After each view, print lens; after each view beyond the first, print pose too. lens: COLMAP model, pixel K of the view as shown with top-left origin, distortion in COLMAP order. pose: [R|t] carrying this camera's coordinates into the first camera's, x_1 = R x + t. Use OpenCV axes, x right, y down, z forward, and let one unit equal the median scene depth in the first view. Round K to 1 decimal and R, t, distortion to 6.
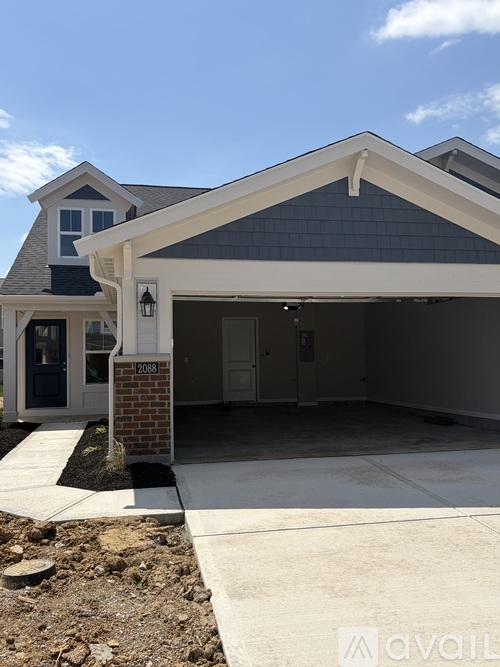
lens RADIAL K [[533.4, 0, 250.0], [0, 533.4, 333.5], [0, 0, 1]] dist [-0.002615, -0.000830]
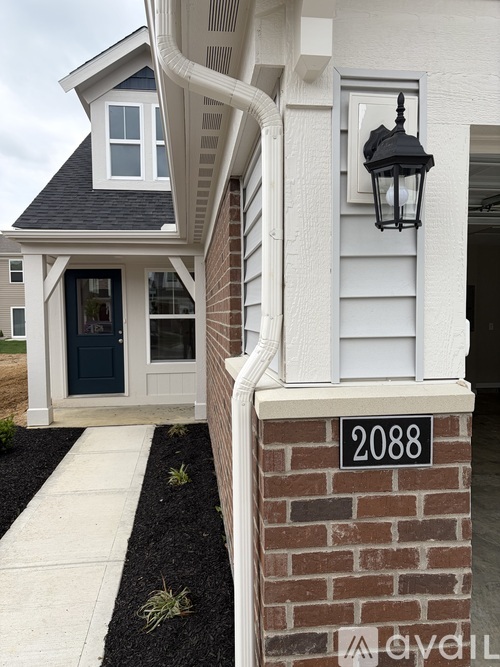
lens RADIAL K [[495.1, 0, 250.0], [0, 495.1, 333.5], [0, 0, 1]] dist [0.008298, 0.000953]
pose [[0.994877, 0.011950, -0.100382, -0.232837], [-0.002639, 0.995720, 0.092380, -0.006210], [0.101056, -0.091642, 0.990651, 0.768353]]
